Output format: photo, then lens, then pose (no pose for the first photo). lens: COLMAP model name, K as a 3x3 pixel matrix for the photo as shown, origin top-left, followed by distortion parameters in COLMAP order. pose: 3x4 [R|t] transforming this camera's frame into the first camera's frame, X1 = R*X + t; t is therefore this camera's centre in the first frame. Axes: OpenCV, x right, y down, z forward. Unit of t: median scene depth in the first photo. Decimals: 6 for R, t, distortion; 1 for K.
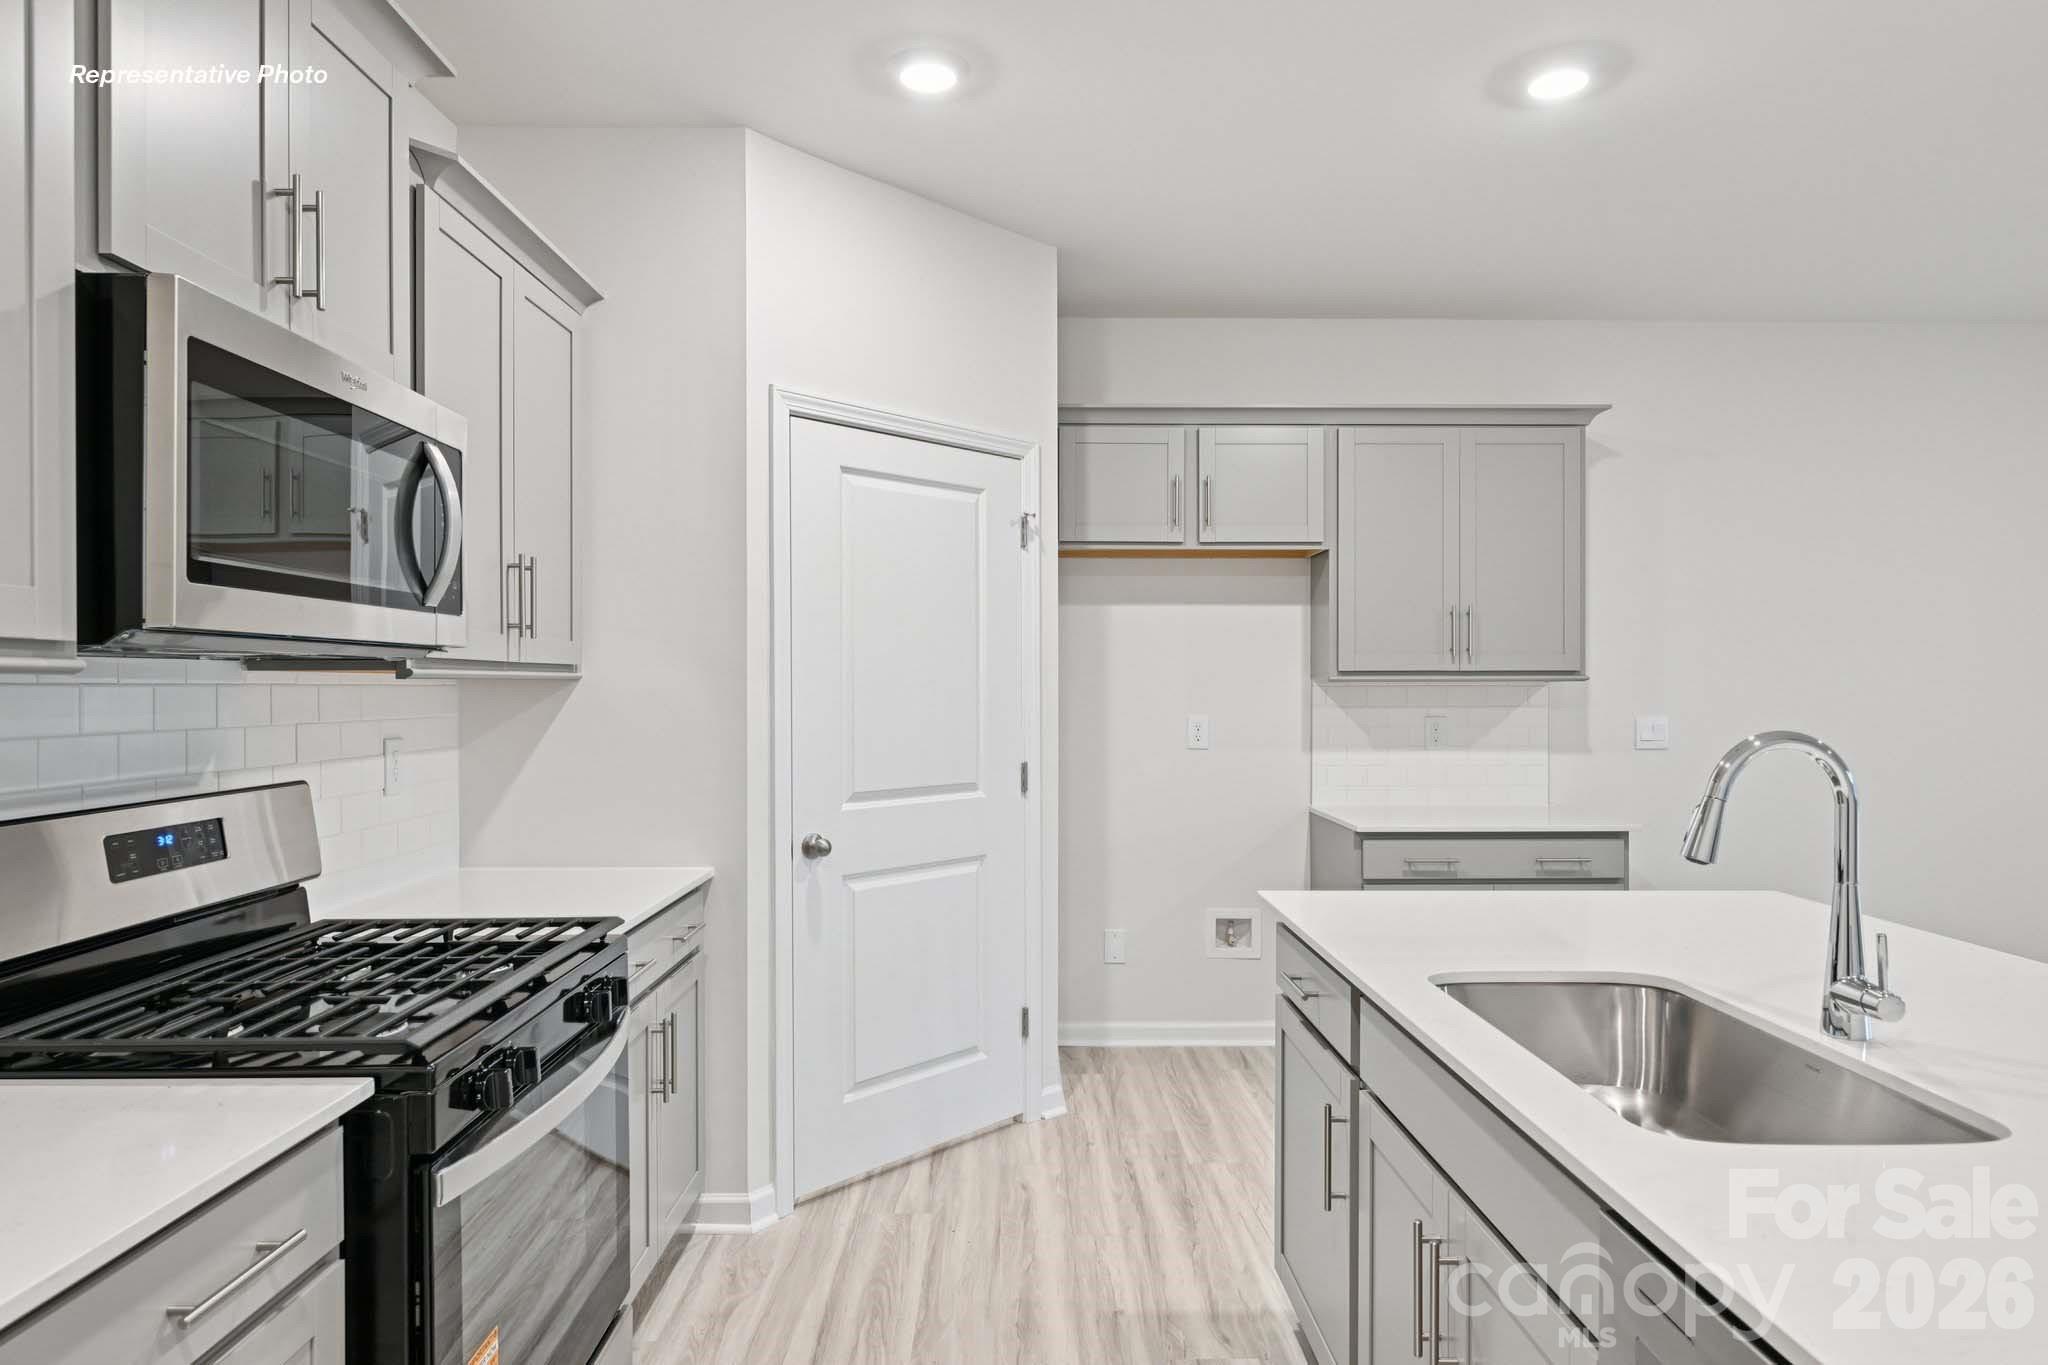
lens RADIAL K [[1198.7, 0, 1021.3], [0, 1198.7, 693.0], [0, 0, 1]] dist [-0.000891, -0.000177]
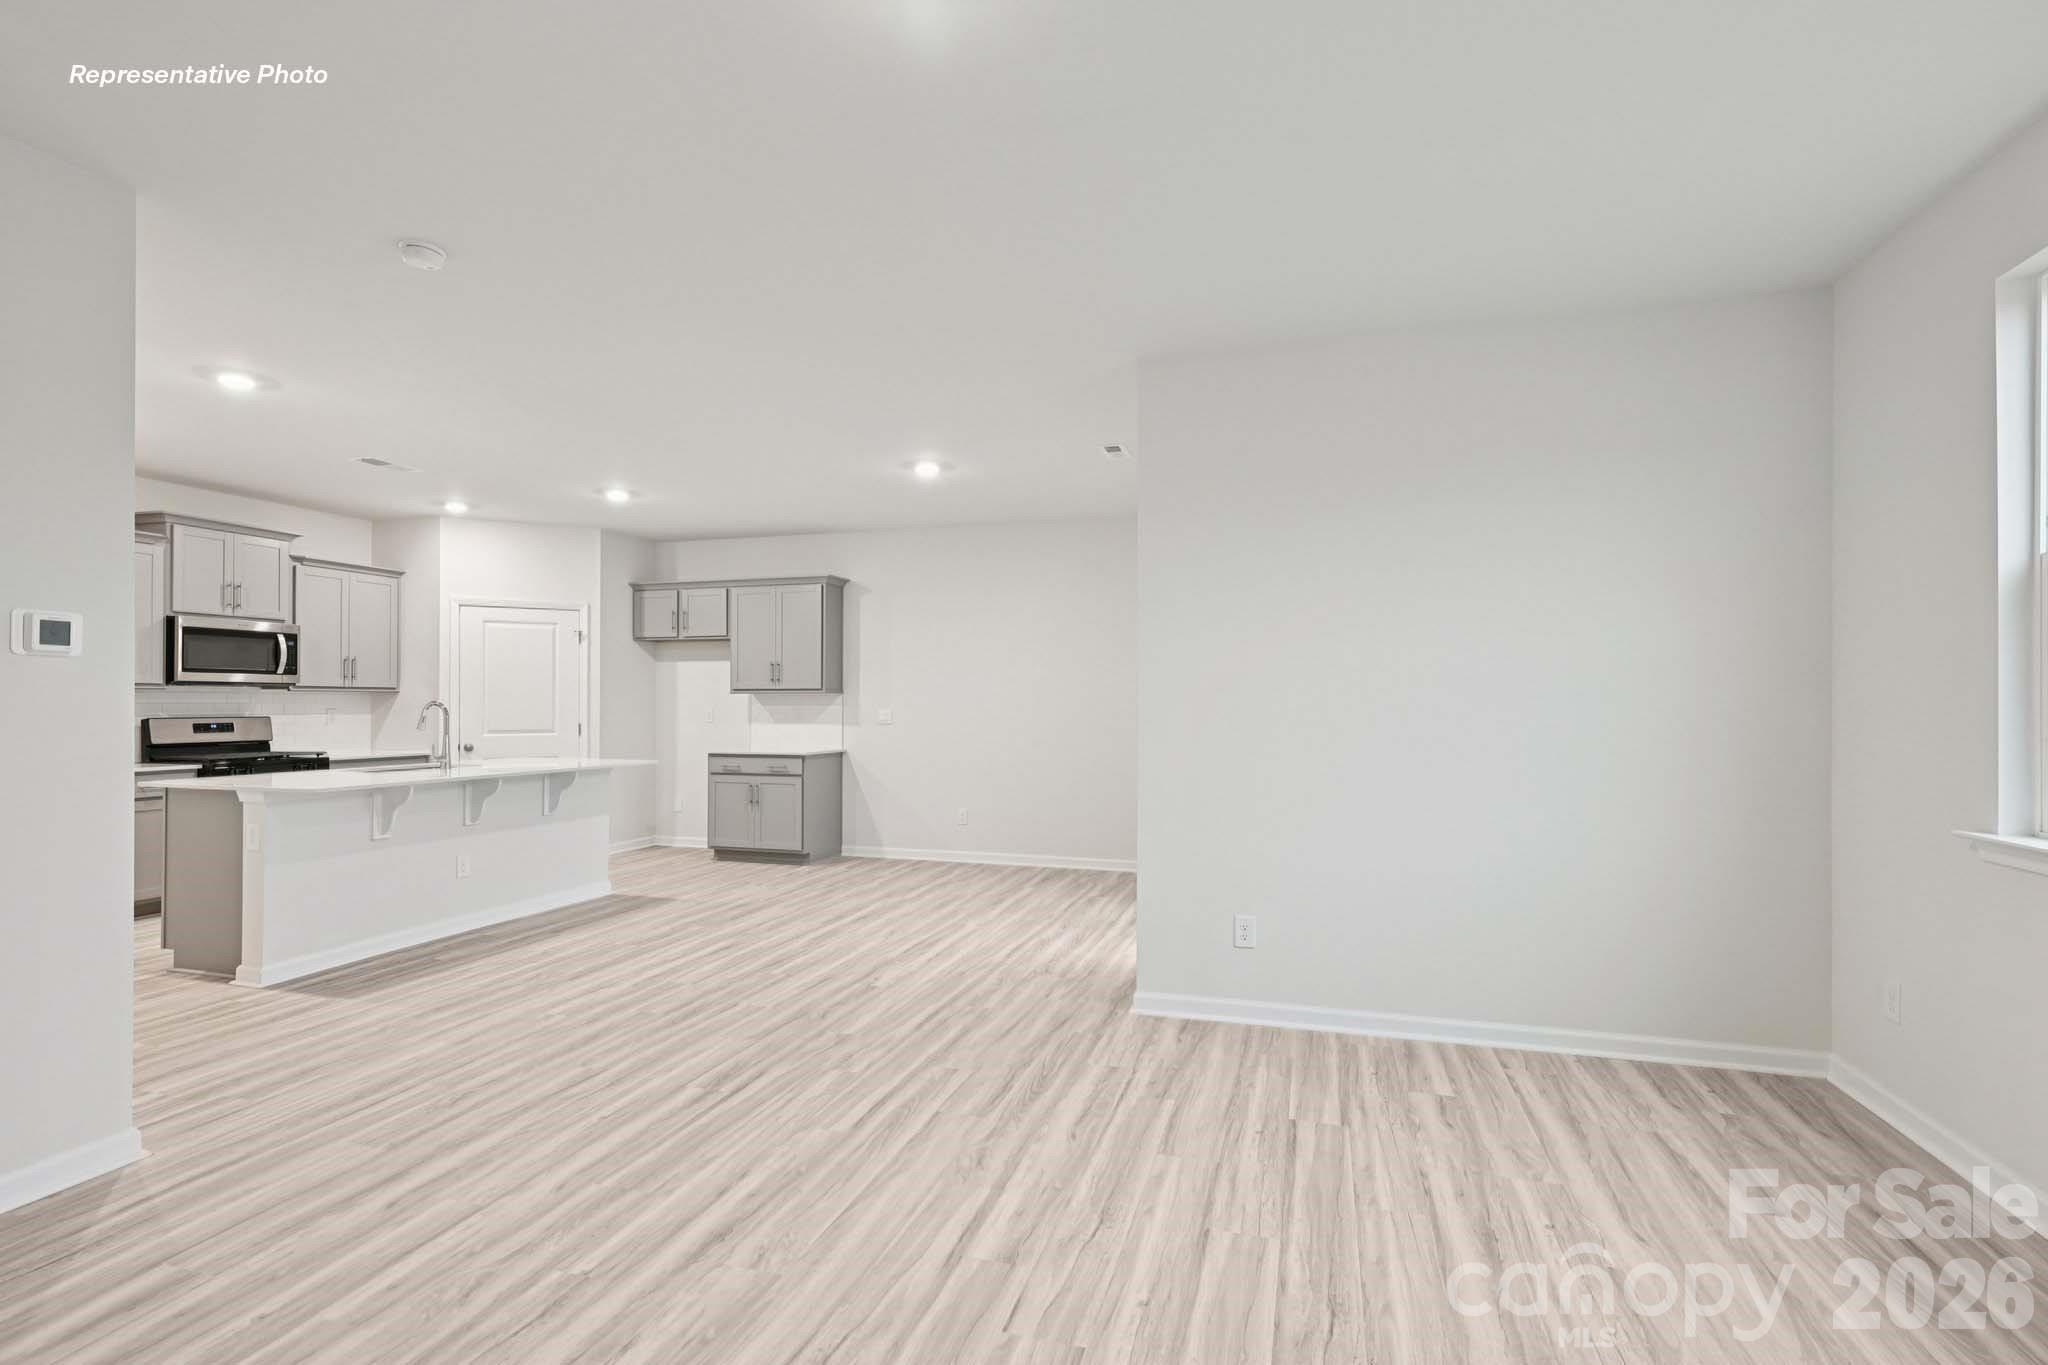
lens RADIAL K [[936.6, 0, 1025.1], [0, 936.6, 700.4], [0, 0, 1]] dist [-0.011322, -0.000295]
pose [[0.954254, 0.001592, -0.298993, 1.577119], [-0.004124, 0.999961, -0.007838, 0.019130], [0.298968, 0.008712, 0.954223, -0.697741]]
